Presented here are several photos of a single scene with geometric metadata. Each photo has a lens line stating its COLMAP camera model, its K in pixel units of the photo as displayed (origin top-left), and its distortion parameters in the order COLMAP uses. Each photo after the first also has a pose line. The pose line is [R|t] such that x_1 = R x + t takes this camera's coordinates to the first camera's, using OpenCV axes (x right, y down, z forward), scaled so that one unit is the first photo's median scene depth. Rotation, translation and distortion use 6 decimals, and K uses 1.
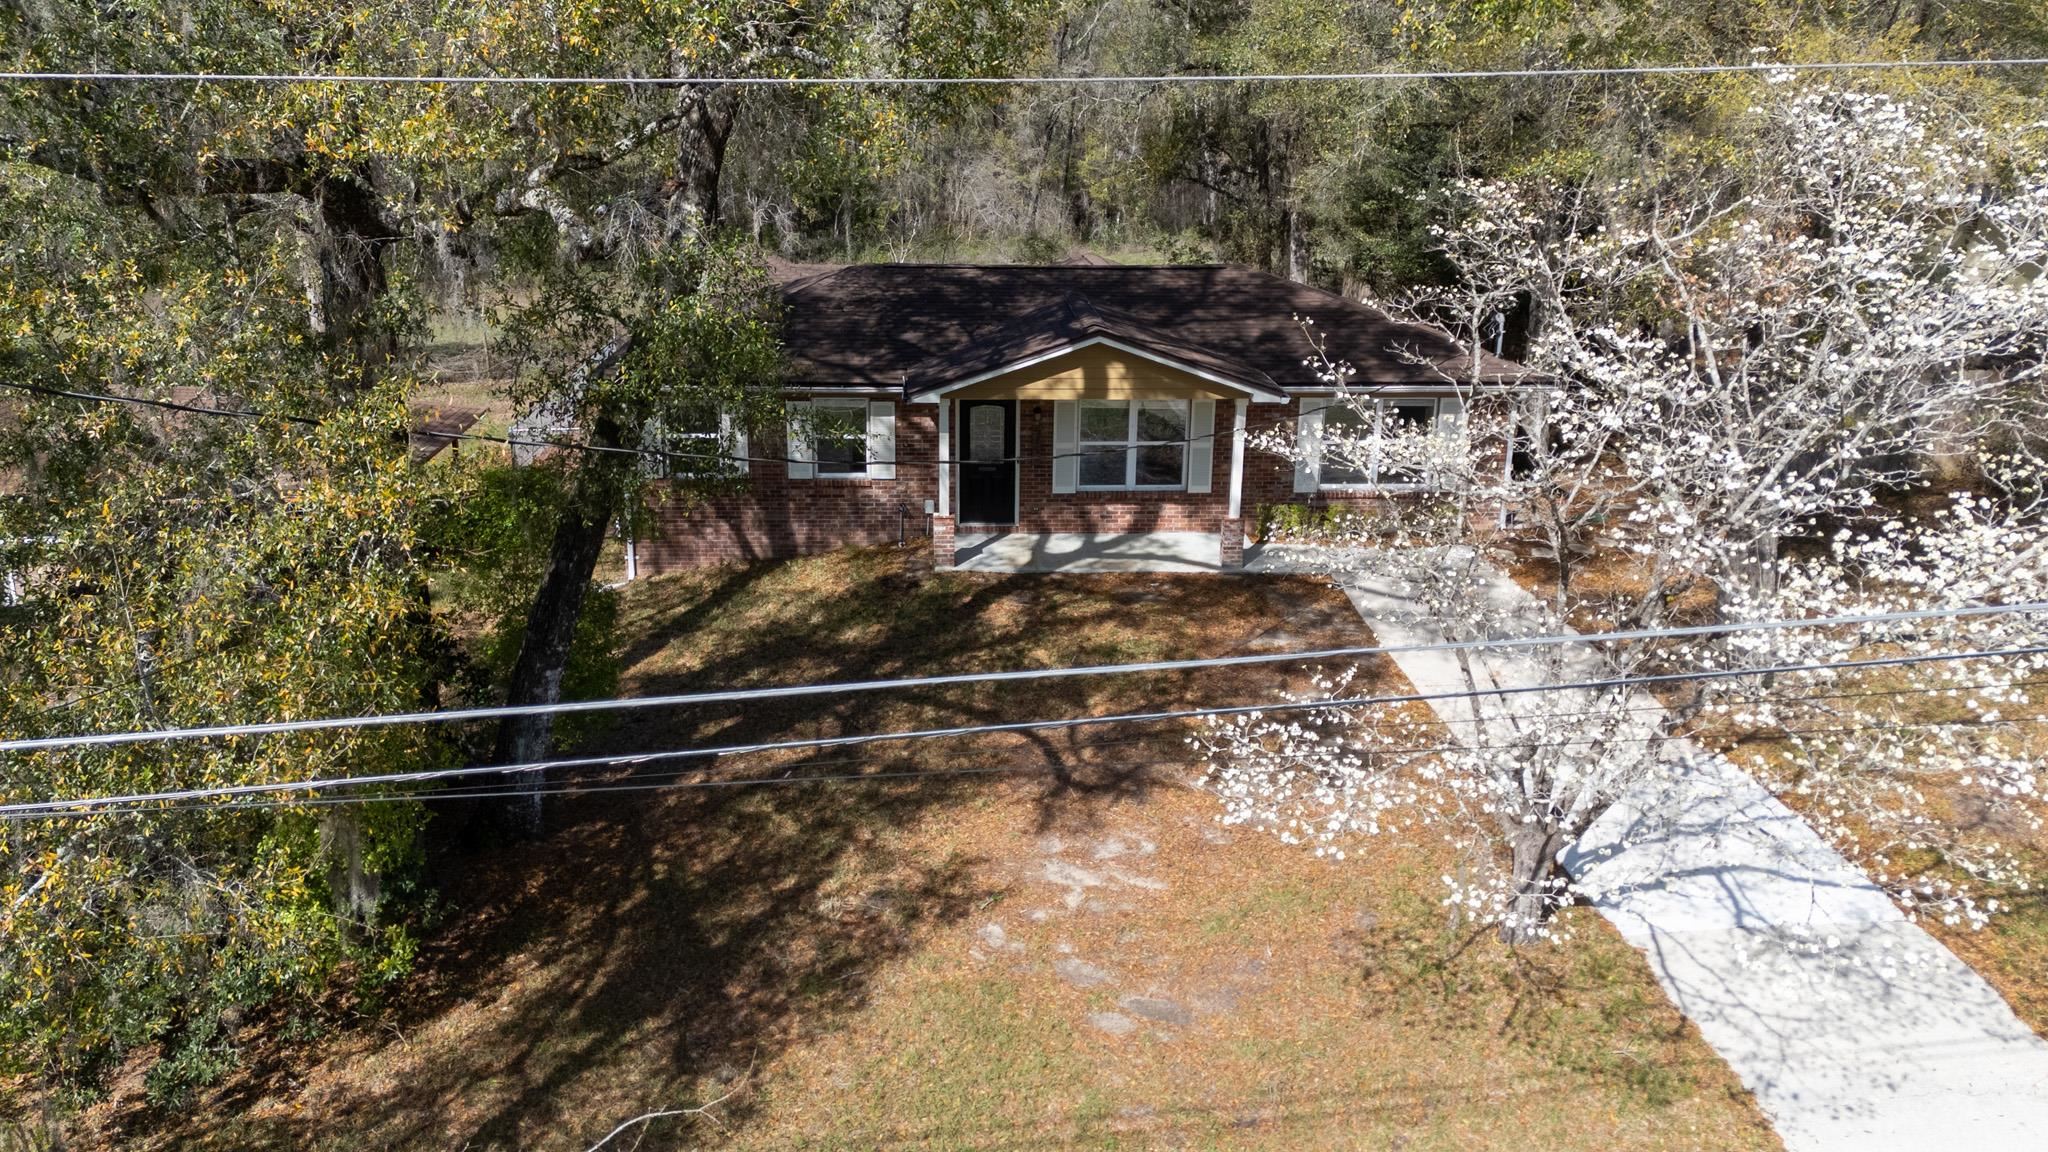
lens RADIAL K [[1600.3, 0, 1035.7], [0, 1600.3, 575.1], [0, 0, 1]] dist [0.064885, -0.009807]
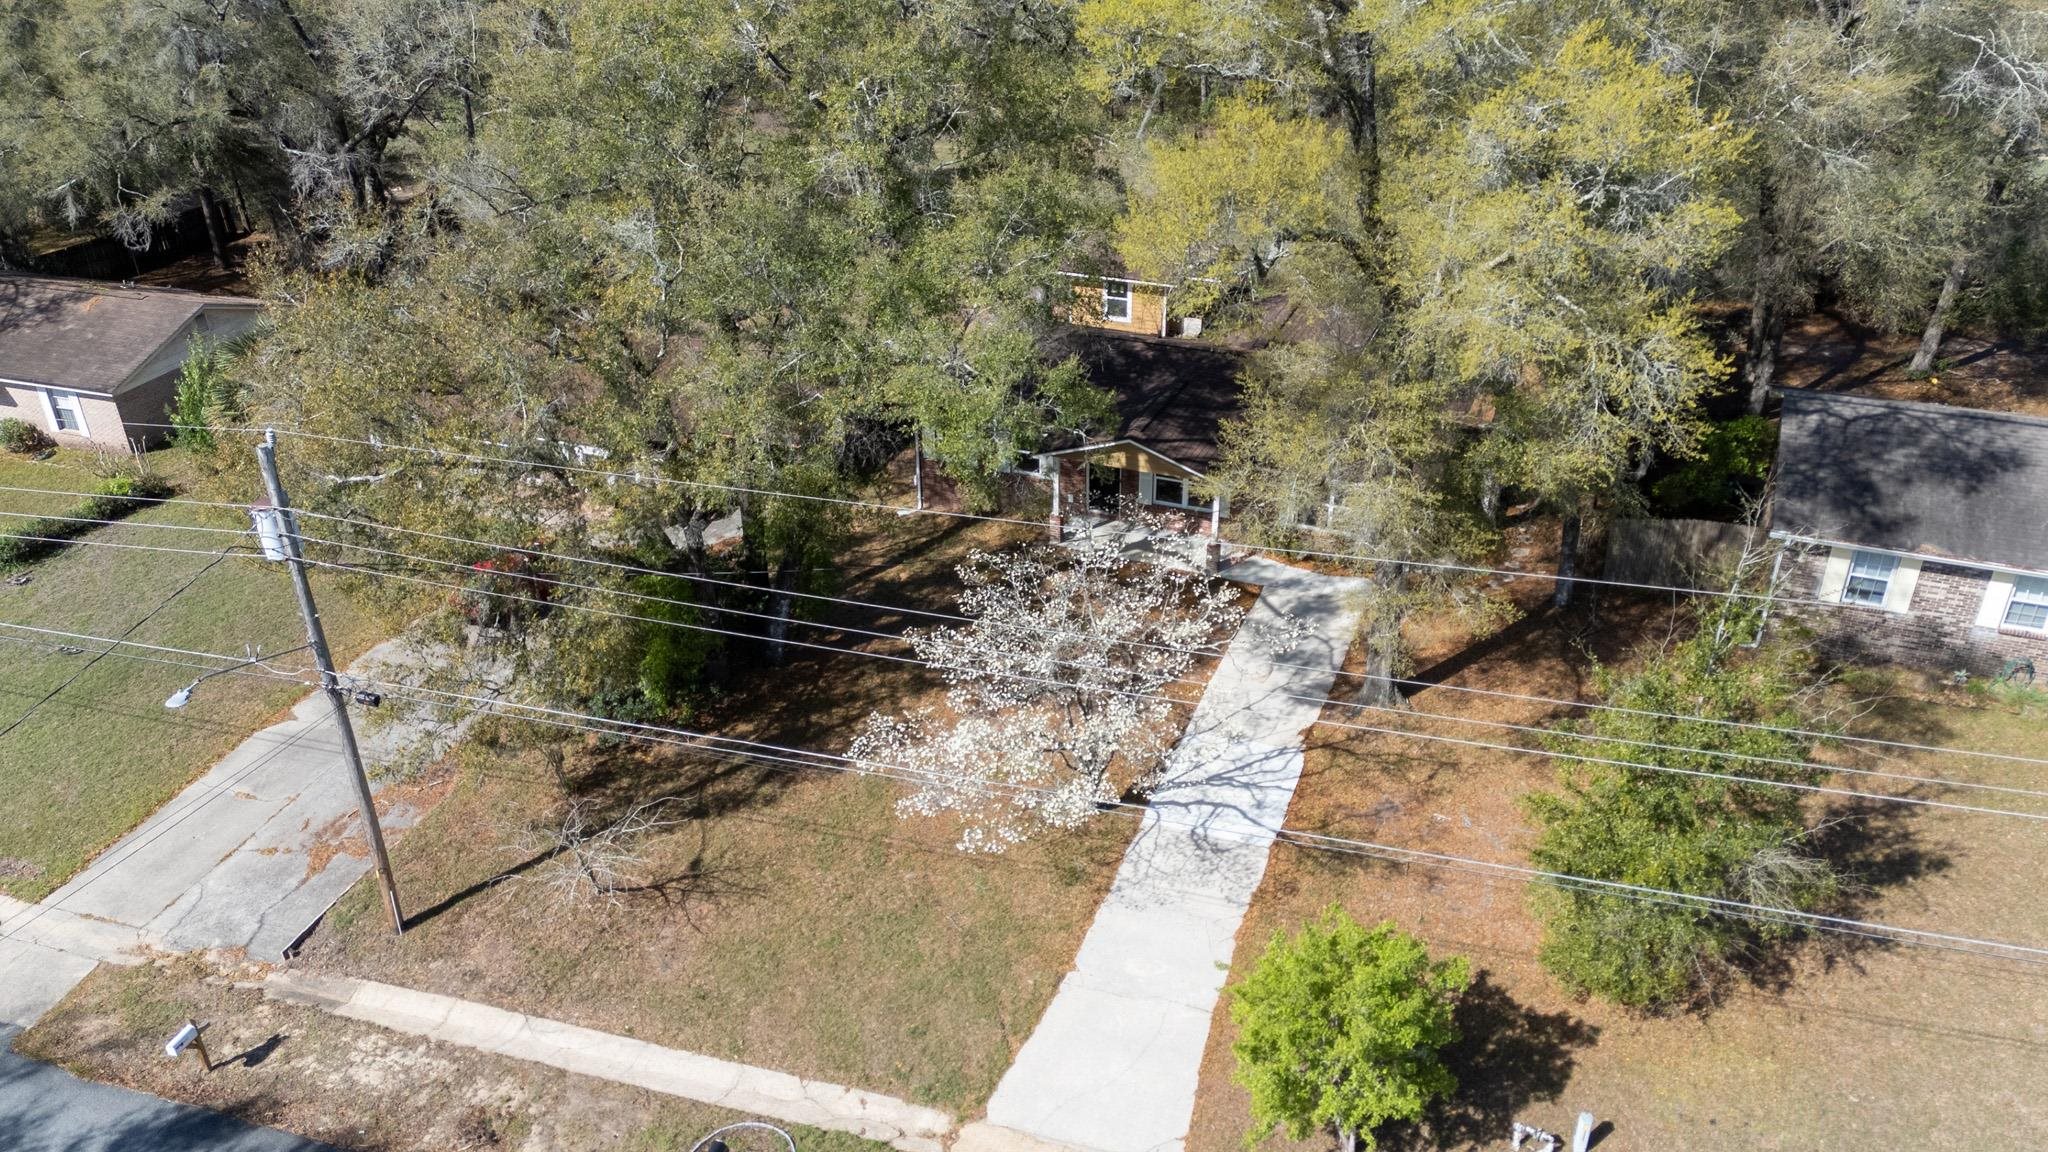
lens RADIAL K [[1600.3, 0, 1026.9], [0, 1600.3, 569.0], [0, 0, 1]] dist [0.064885, -0.009807]
pose [[0.898881, 0.192401, -0.393694, 0.641877], [-0.114913, 0.970507, 0.211923, -0.360399], [0.422857, -0.145253, 0.894479, -0.640550]]
